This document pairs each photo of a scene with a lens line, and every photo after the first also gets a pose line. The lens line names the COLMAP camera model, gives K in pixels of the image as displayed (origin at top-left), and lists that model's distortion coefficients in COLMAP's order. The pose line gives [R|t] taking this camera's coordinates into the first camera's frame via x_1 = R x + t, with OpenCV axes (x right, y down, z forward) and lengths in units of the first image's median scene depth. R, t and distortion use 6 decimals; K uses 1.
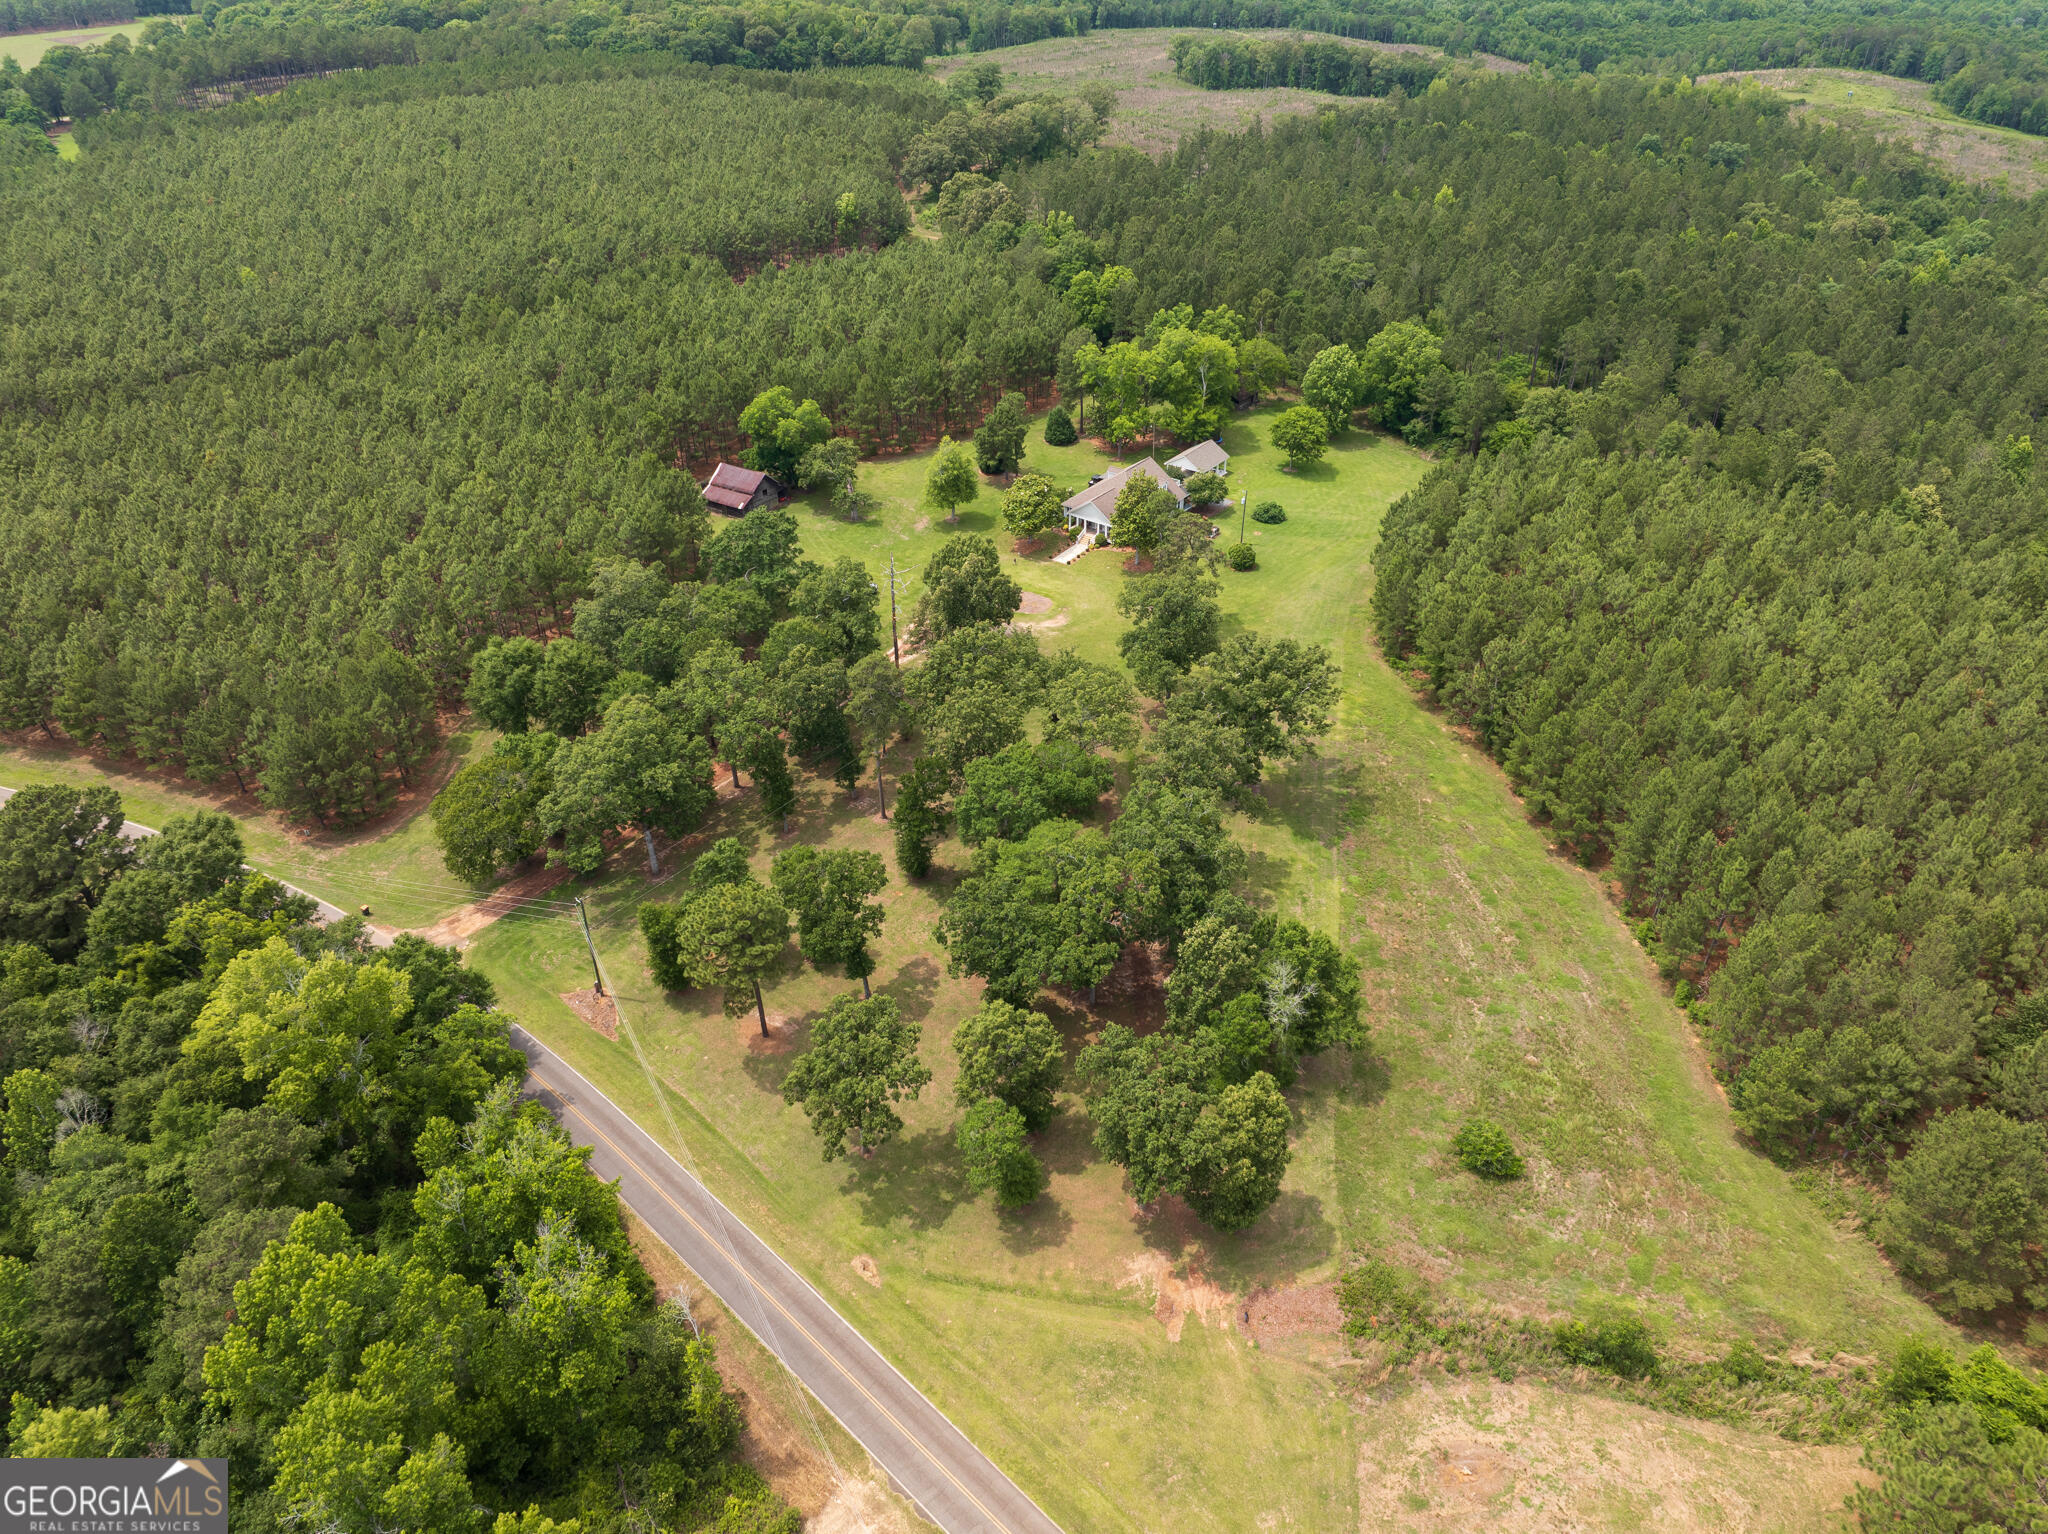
lens RADIAL K [[1443.1, 0, 1024.0], [0, 1443.1, 767.0], [0, 0, 1]] dist [-0.001806, -0.002836]
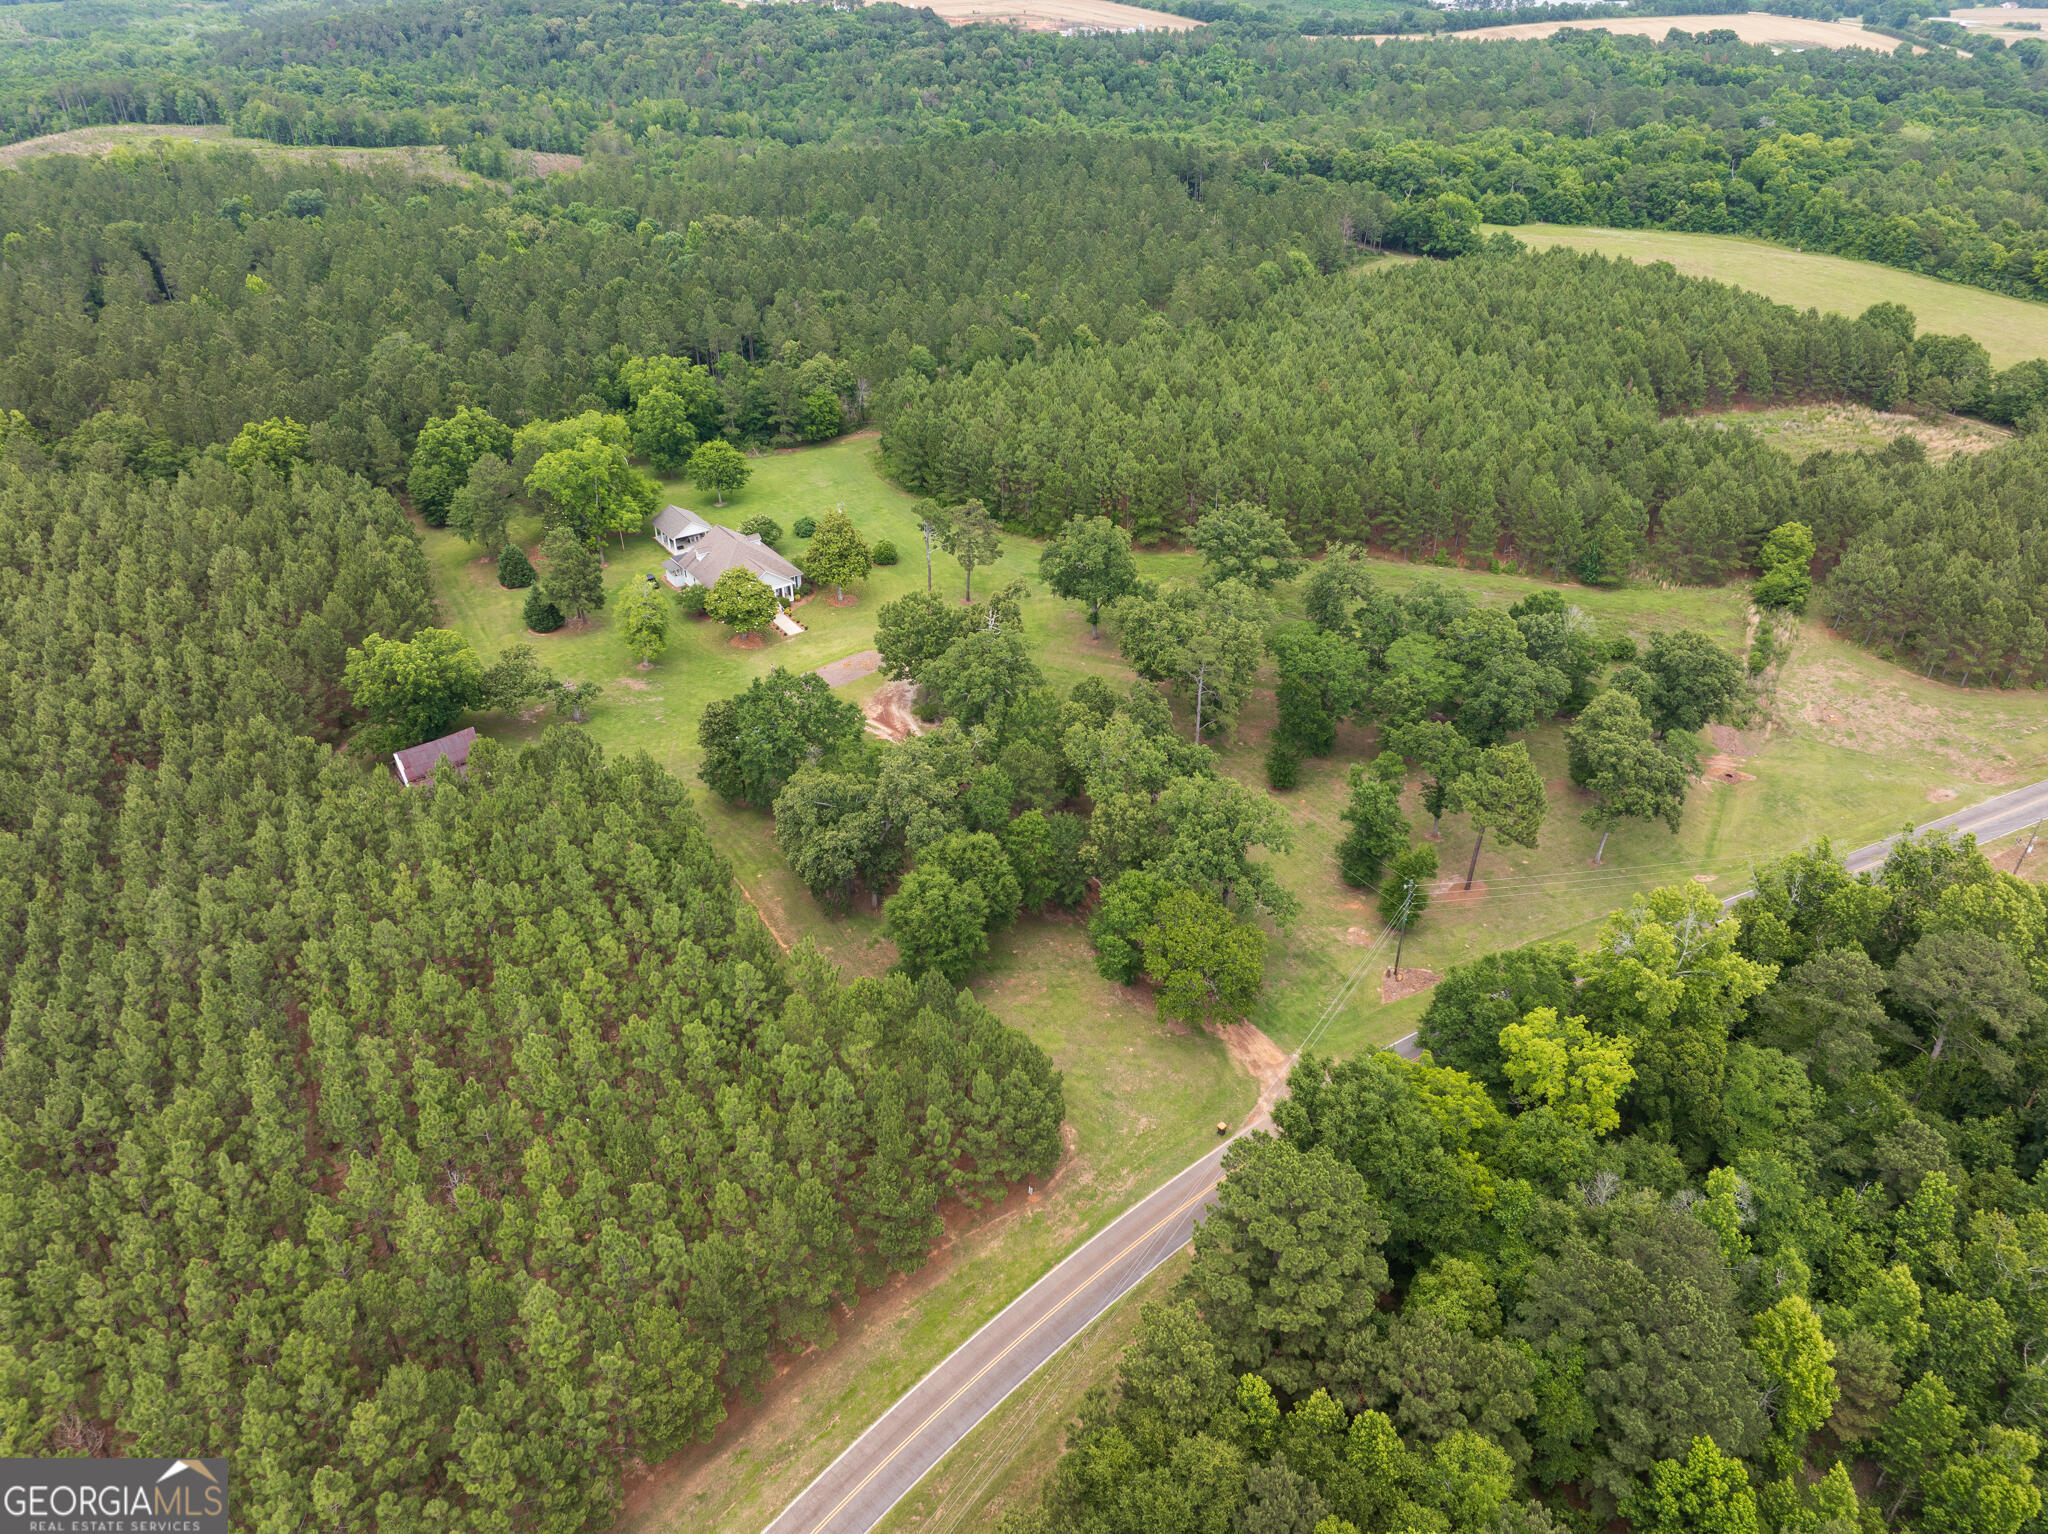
lens RADIAL K [[1446.2, 0, 1024.0], [0, 1446.2, 767.0], [0, 0, 1]] dist [-0.001827, 0.004426]
pose [[0.343640, -0.499854, 0.795021, -0.240340], [0.523048, 0.804985, 0.280036, -0.084920], [-0.779957, 0.319602, 0.538072, 0.124314]]
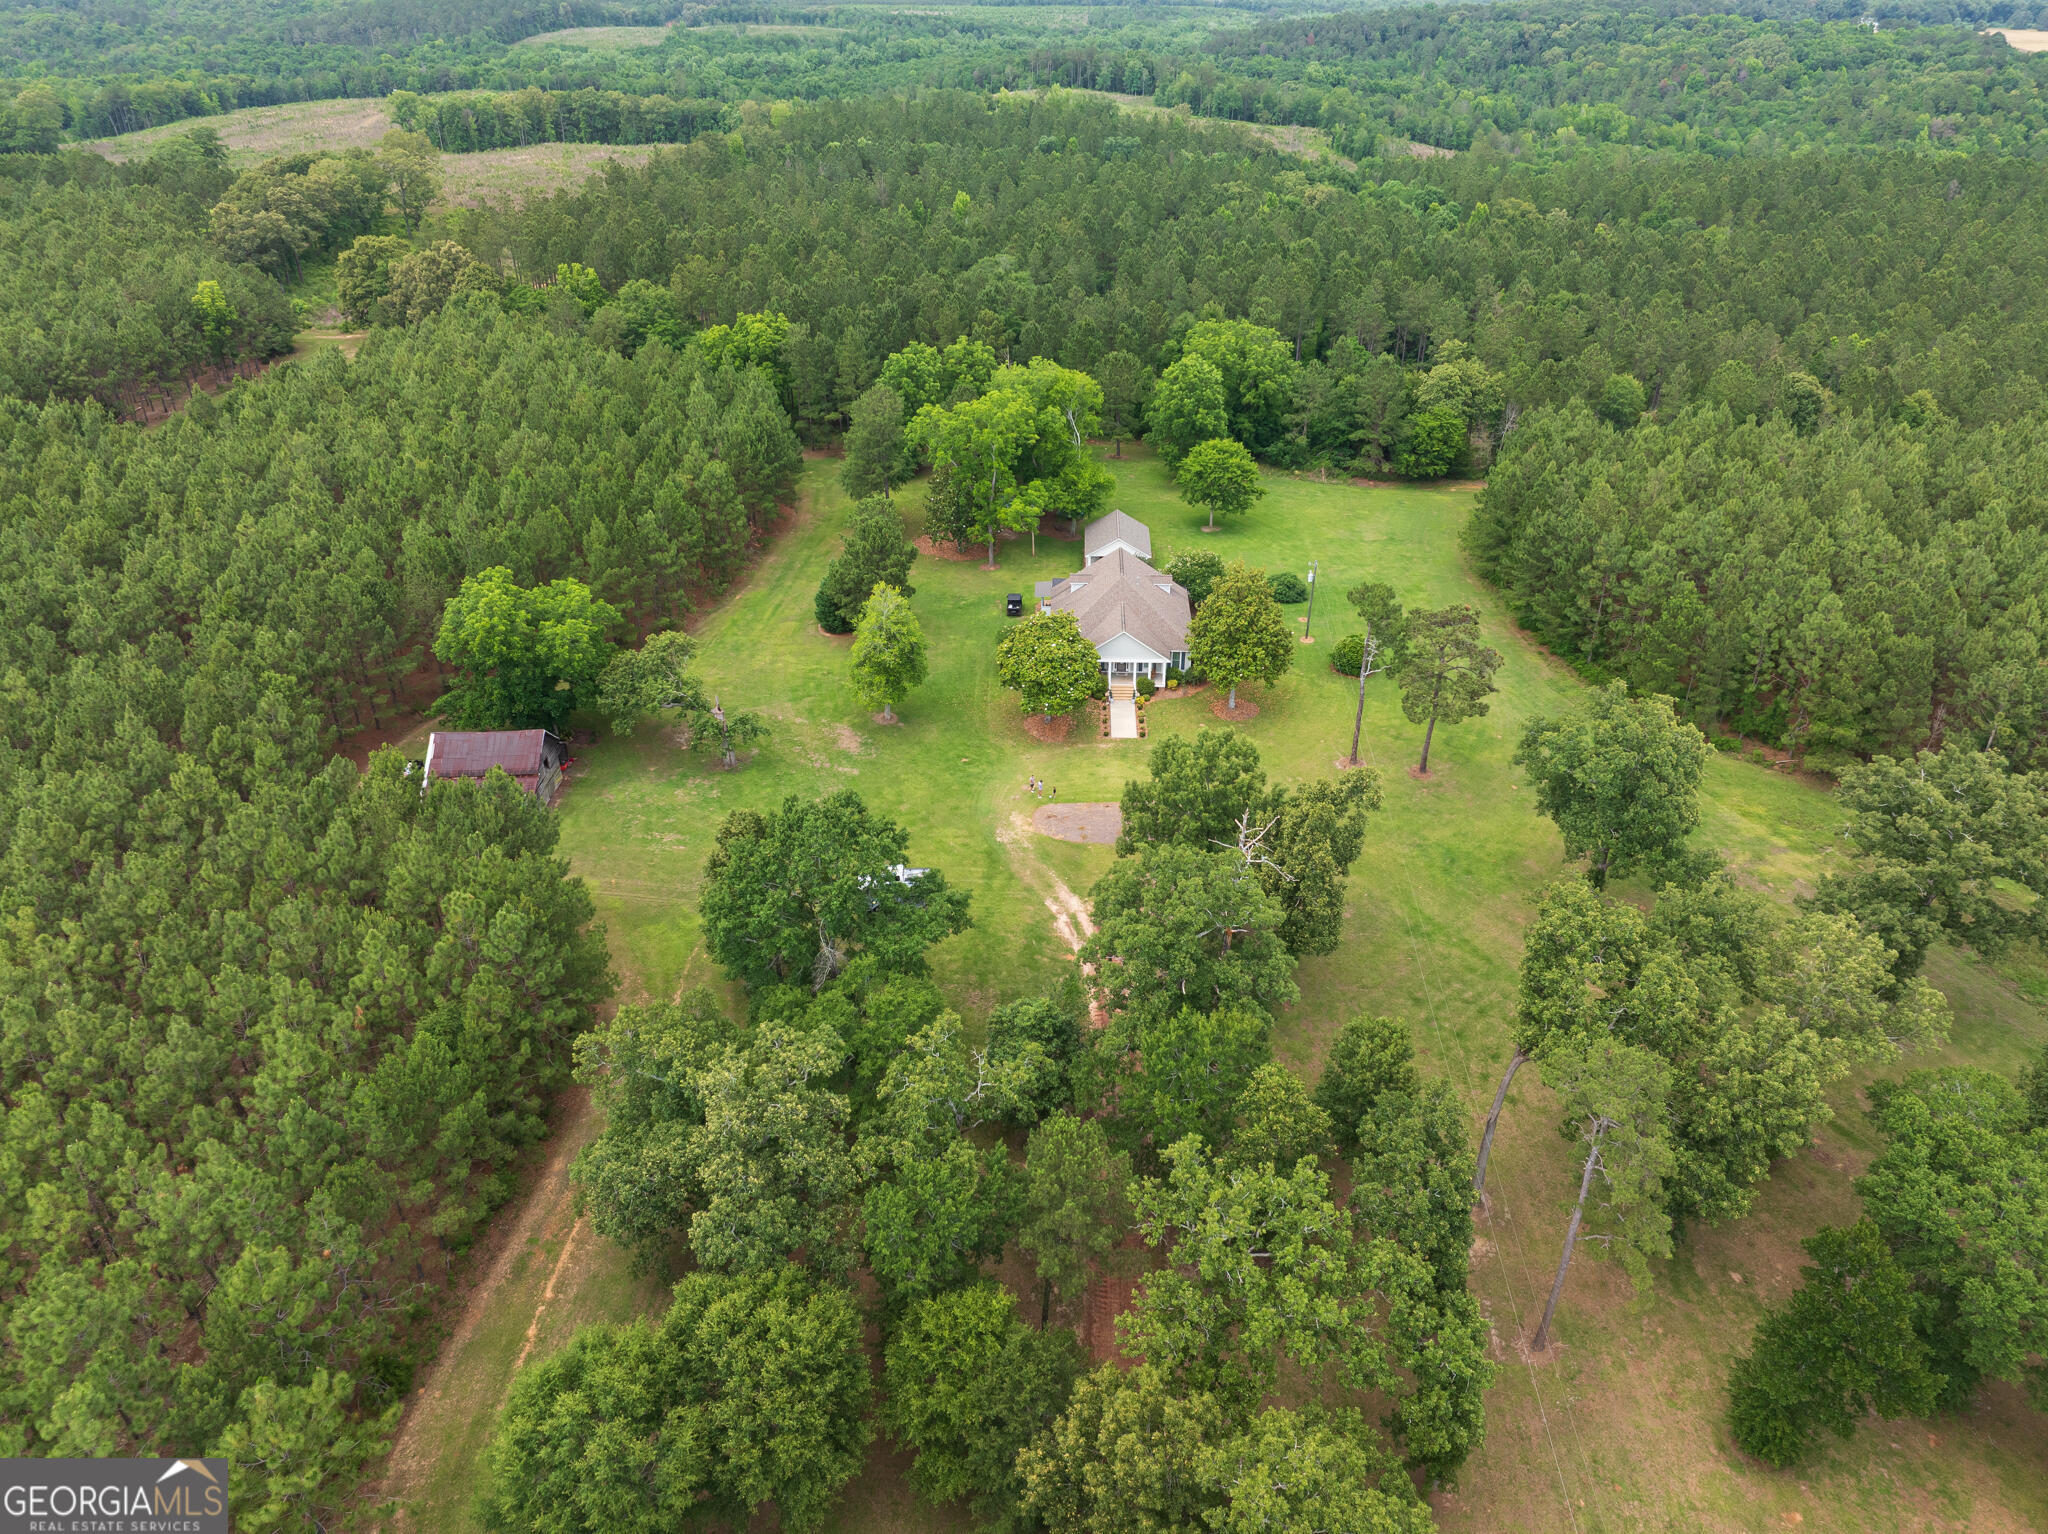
lens RADIAL K [[1443.1, 0, 1024.0], [0, 1443.1, 767.0], [0, 0, 1]] dist [-0.001806, -0.002836]
pose [[0.834512, -0.280340, 0.474340, -0.098824], [0.304714, 0.952072, 0.026599, -0.051562], [-0.459063, 0.122341, 0.879940, 0.155580]]
